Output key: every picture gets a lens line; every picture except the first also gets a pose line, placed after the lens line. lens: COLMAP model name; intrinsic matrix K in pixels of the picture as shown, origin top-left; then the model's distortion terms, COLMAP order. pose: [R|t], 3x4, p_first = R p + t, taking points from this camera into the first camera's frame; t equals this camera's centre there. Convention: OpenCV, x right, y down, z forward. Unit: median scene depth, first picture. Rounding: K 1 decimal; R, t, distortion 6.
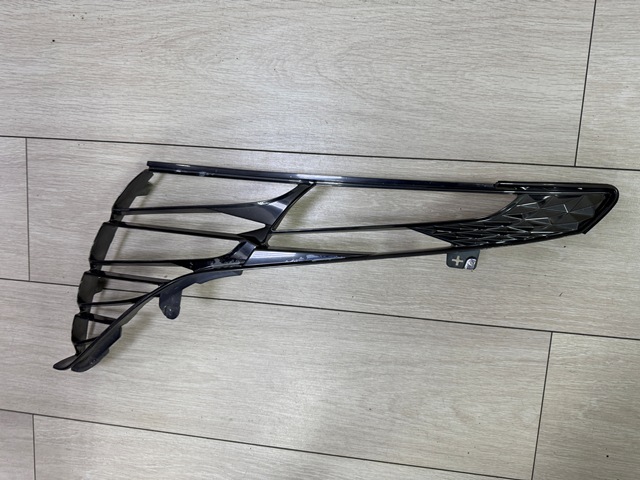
lens RADIAL K [[457.3, 0, 317.9], [0, 457.3, 235.6], [0, 0, 1]] dist [0.024929, -0.030096]
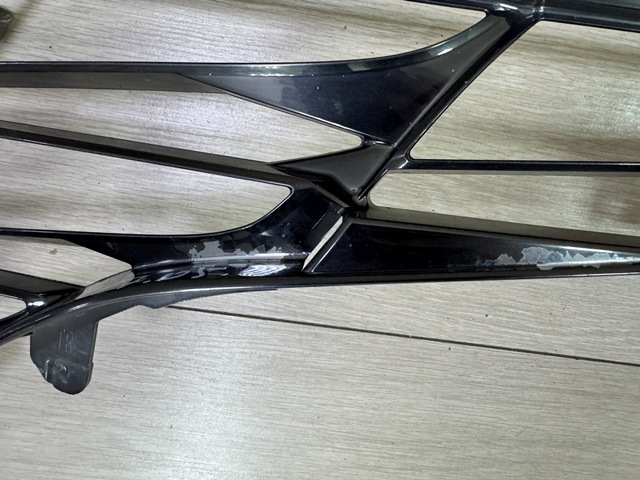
lens RADIAL K [[457.3, 0, 281.4], [0, 457.3, 239.6], [0, 0, 1]] dist [0.024929, -0.030096]
pose [[0.991660, 0.034816, 0.124093, -0.187110], [-0.055543, 0.984272, 0.167702, -0.004820], [-0.116303, -0.173196, 0.977996, 0.599572]]
